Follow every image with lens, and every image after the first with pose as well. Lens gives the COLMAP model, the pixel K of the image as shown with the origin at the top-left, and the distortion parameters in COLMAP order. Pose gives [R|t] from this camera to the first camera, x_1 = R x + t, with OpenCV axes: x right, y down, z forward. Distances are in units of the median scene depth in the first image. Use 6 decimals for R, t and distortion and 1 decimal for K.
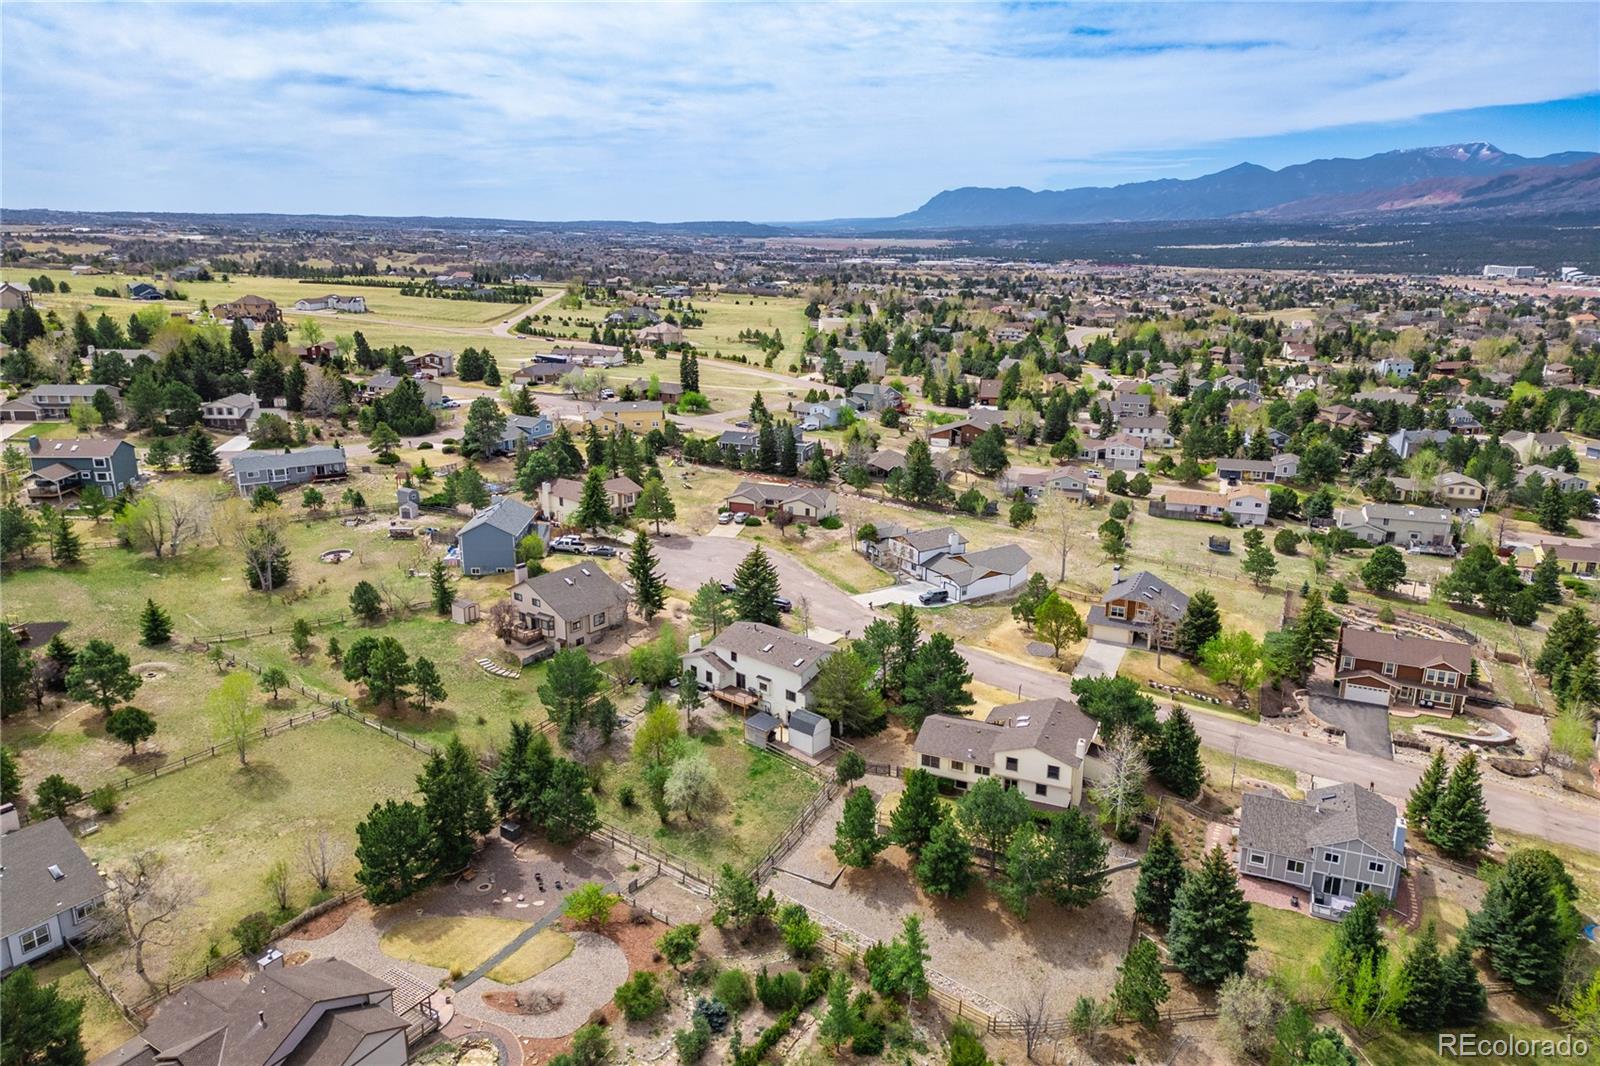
lens RADIAL K [[1130.3, 0, 800.0], [0, 1130.3, 533.0], [0, 0, 1]] dist [0.095697, -0.076114]
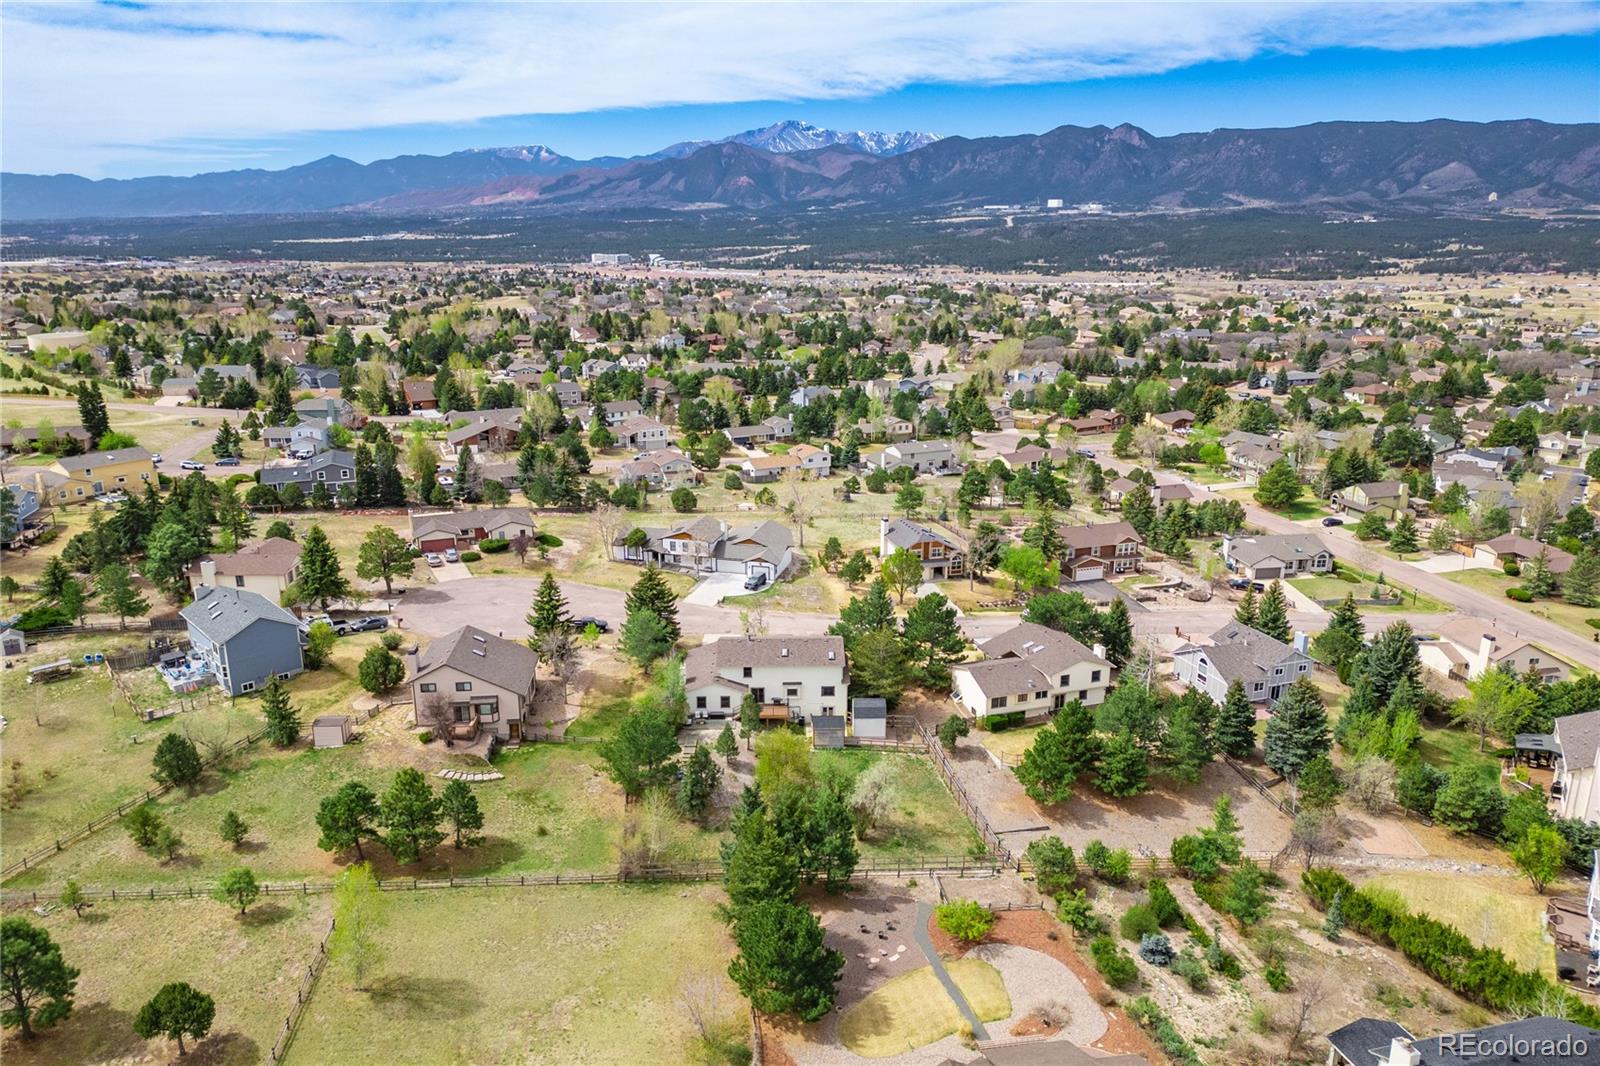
lens RADIAL K [[1135.6, 0, 800.0], [0, 1135.6, 533.0], [0, 0, 1]] dist [0.074706, -0.078910]
pose [[0.741858, -0.192385, 0.642367, -0.613332], [0.188921, 0.979120, 0.075058, -0.068415], [-0.643394, 0.065674, 0.762713, 0.237152]]
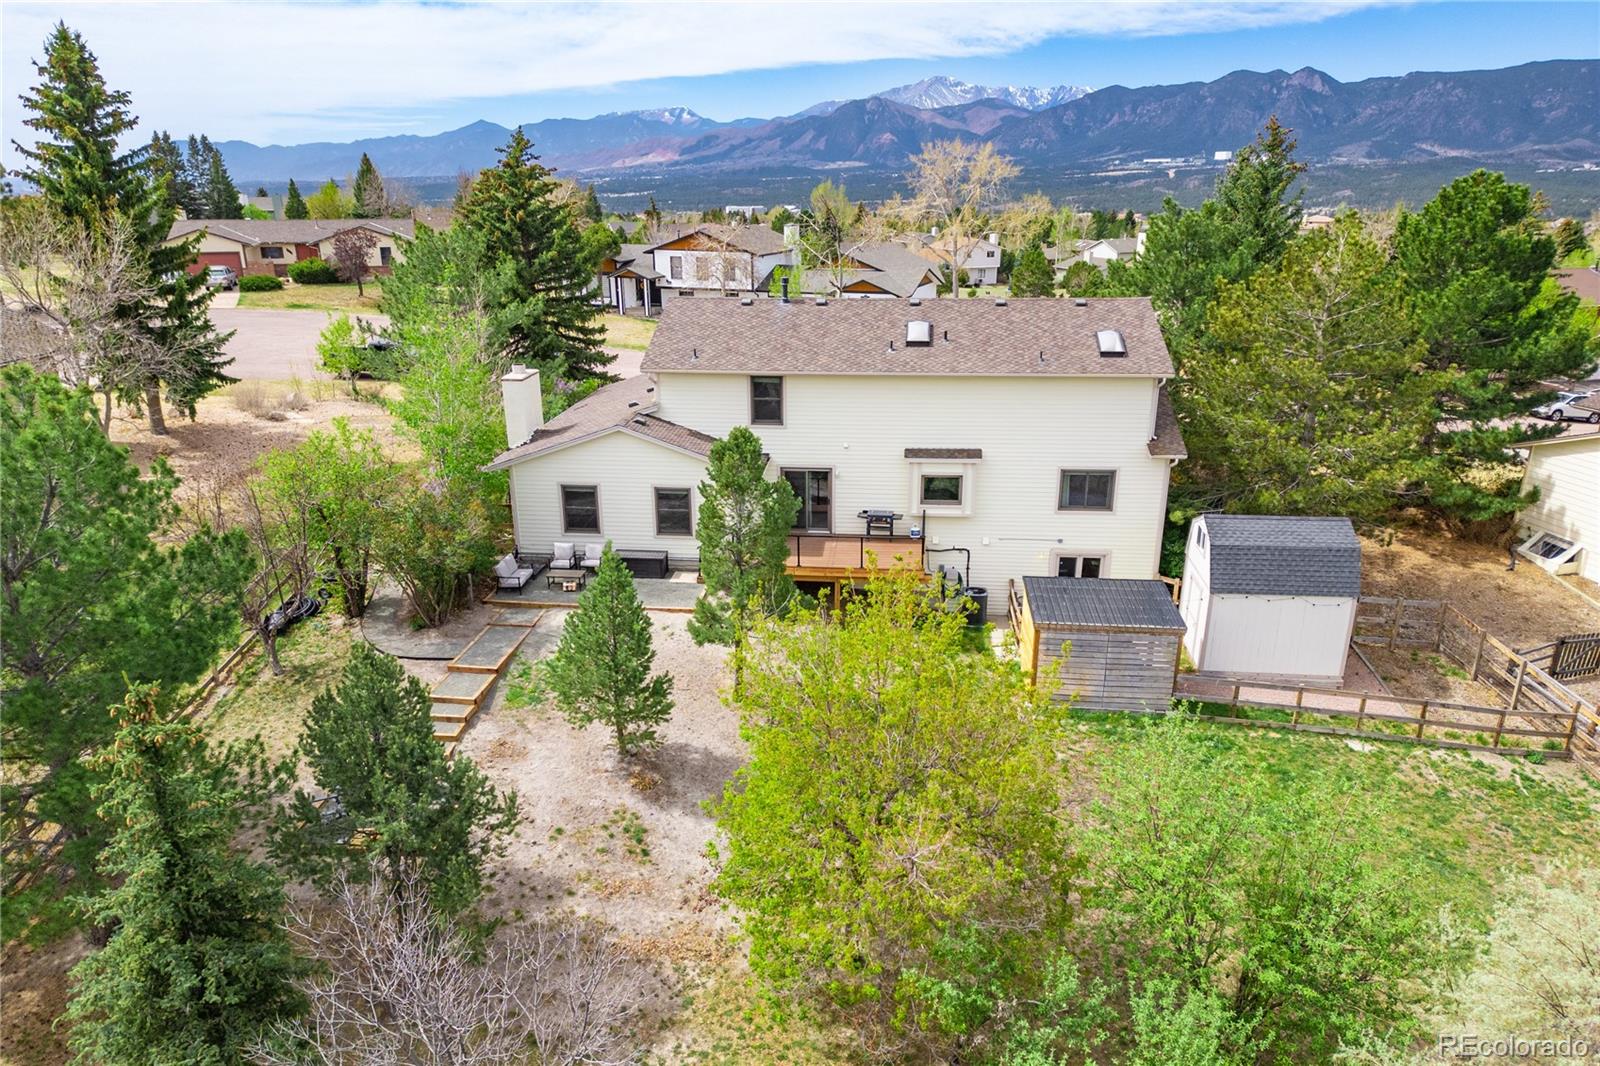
lens RADIAL K [[1135.3, 0, 807.6], [0, 1135.3, 557.2], [0, 0, 1]] dist [0.036035, -0.005592]
pose [[0.812672, -0.191878, 0.550224, -0.189453], [0.166229, 0.981334, 0.096700, 0.118924], [-0.558508, 0.012878, 0.829399, 0.794141]]
